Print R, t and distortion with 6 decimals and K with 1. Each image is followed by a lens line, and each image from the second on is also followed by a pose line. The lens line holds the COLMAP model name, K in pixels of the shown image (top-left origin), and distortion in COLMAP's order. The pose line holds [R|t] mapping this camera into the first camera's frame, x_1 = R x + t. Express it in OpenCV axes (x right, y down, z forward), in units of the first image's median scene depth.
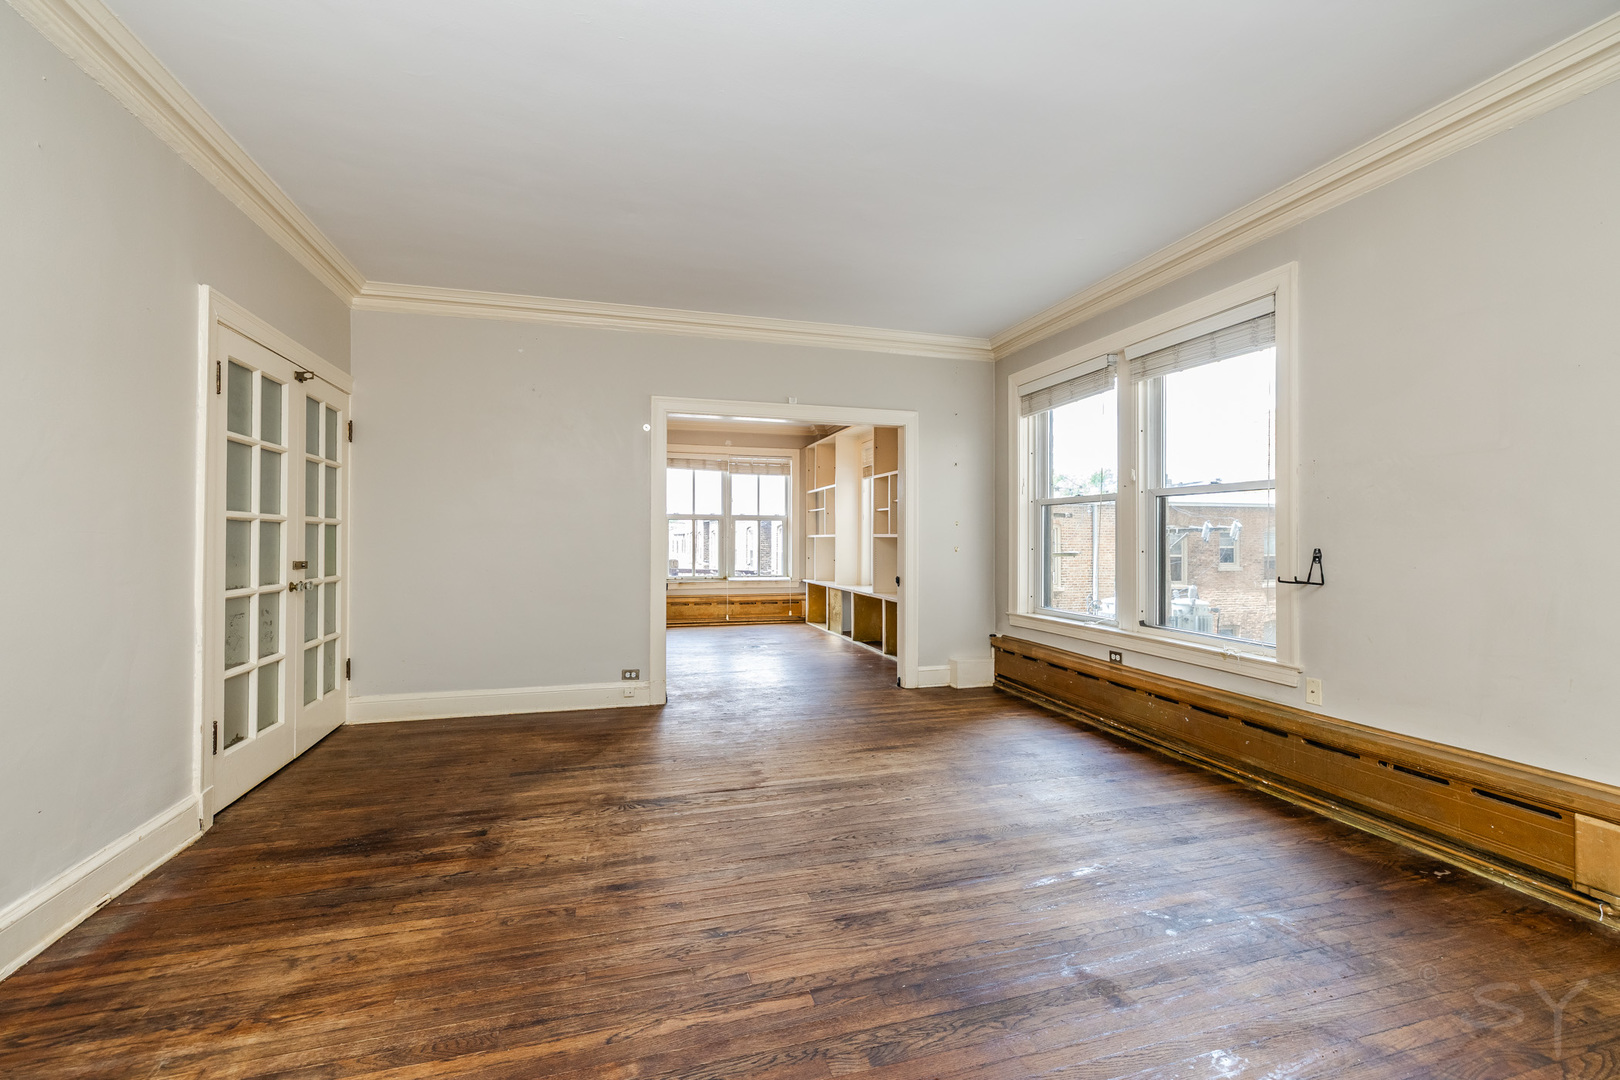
lens RADIAL K [[688.5, 0, 827.5], [0, 688.5, 535.3], [0, 0, 1]] dist [-0.001830, 0.000614]
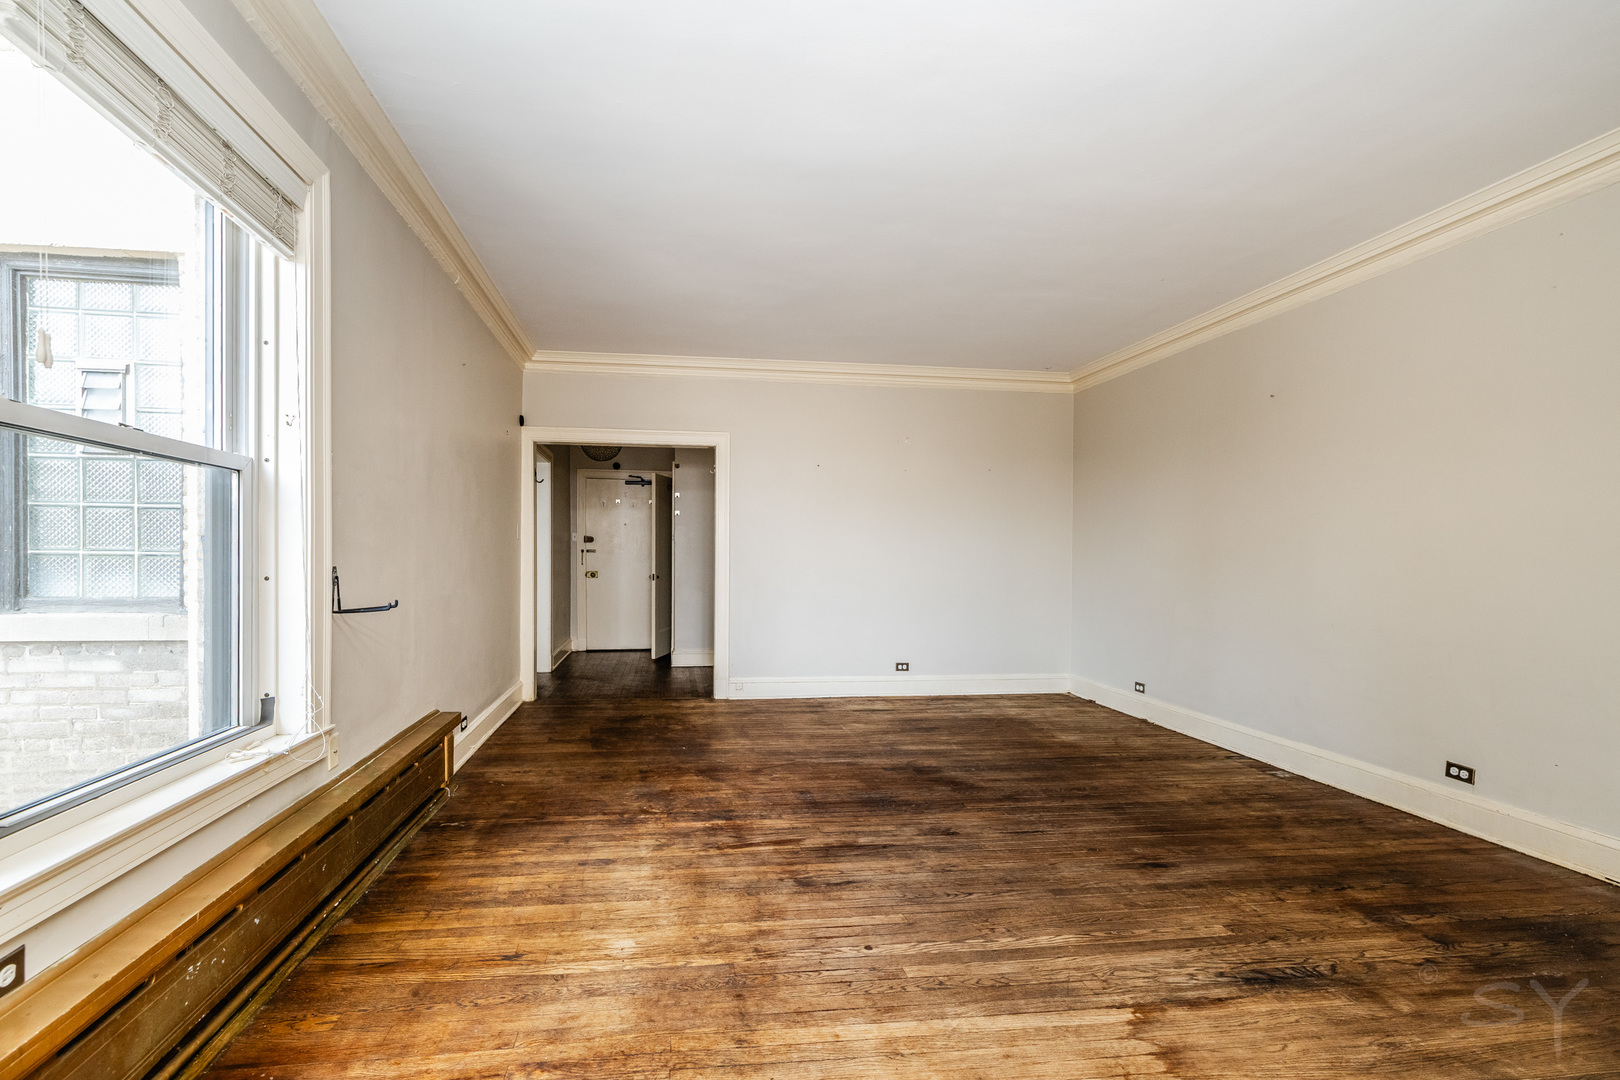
lens RADIAL K [[724.2, 0, 753.2], [0, 724.2, 558.3], [0, 0, 1]] dist [-0.005153, 0.000245]
pose [[-0.981238, -0.011233, 0.192474, 0.104247], [-0.010982, 0.999937, 0.002371, 0.005224], [-0.192488, 0.000213, -0.981299, 1.850492]]
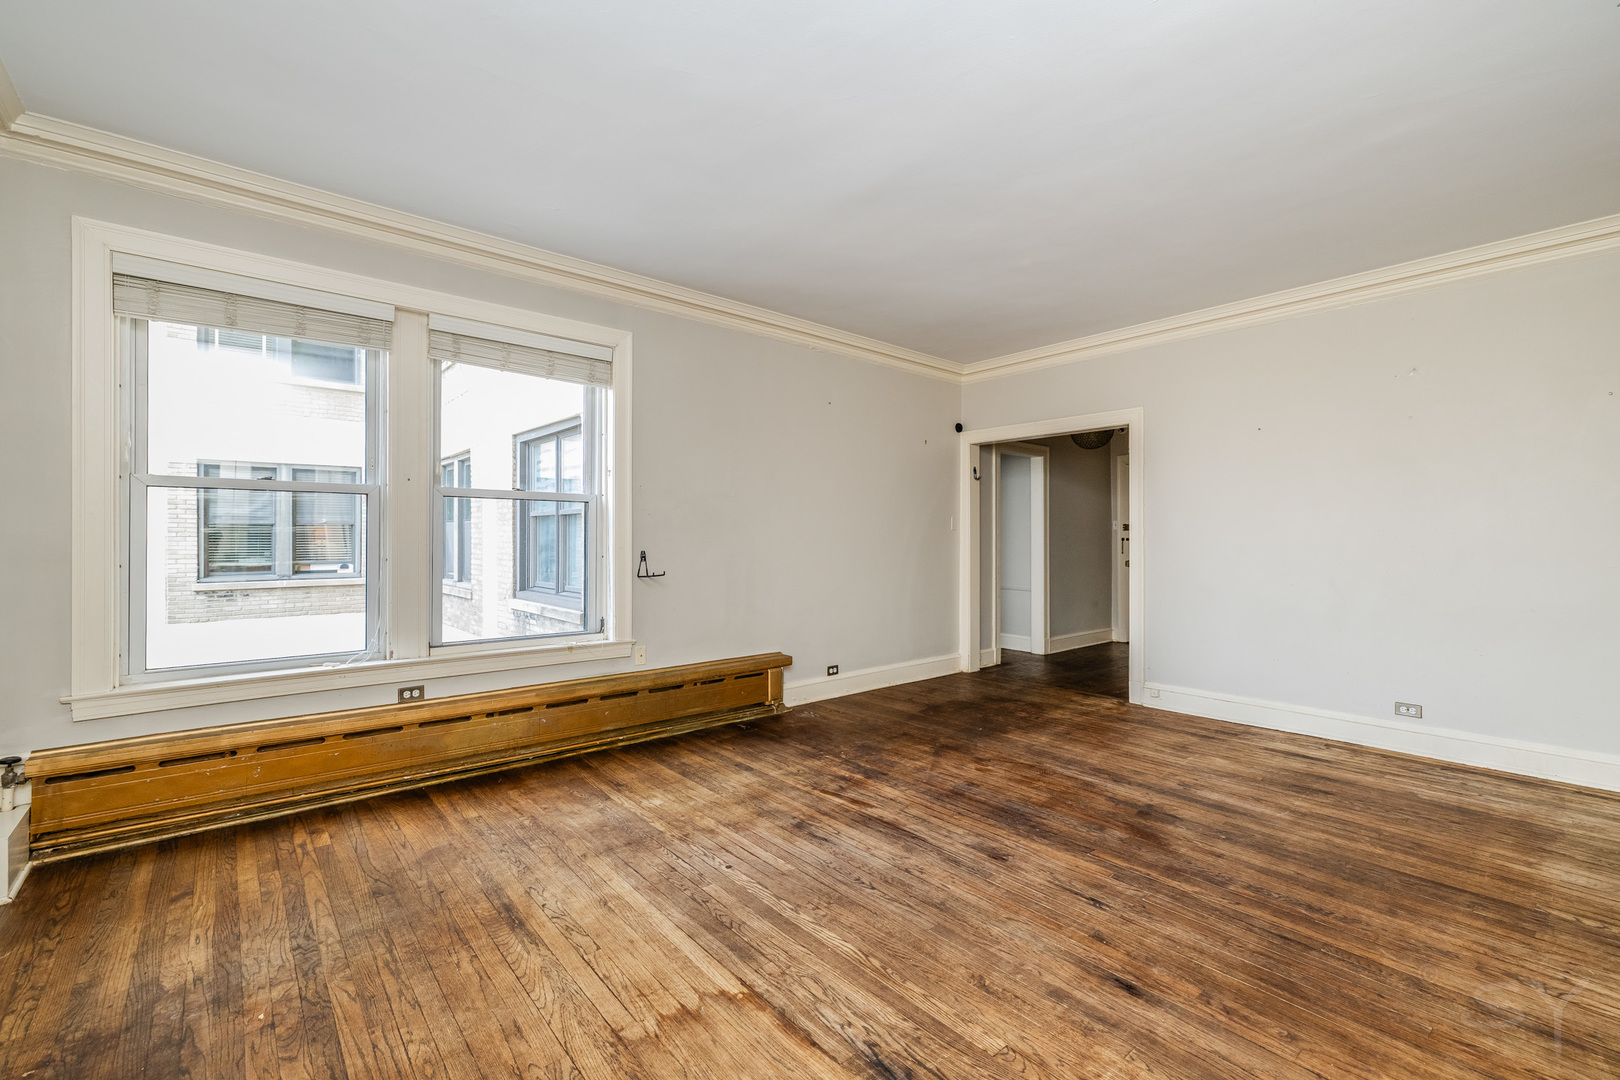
lens RADIAL K [[688.5, 0, 782.5], [0, 688.5, 537.2], [0, 0, 1]] dist [-0.001830, 0.000614]
pose [[-0.368734, -0.004512, 0.929524, -0.723872], [-0.007194, 0.999972, 0.002000, -0.013875], [-0.929507, -0.005950, -0.368756, 1.347842]]
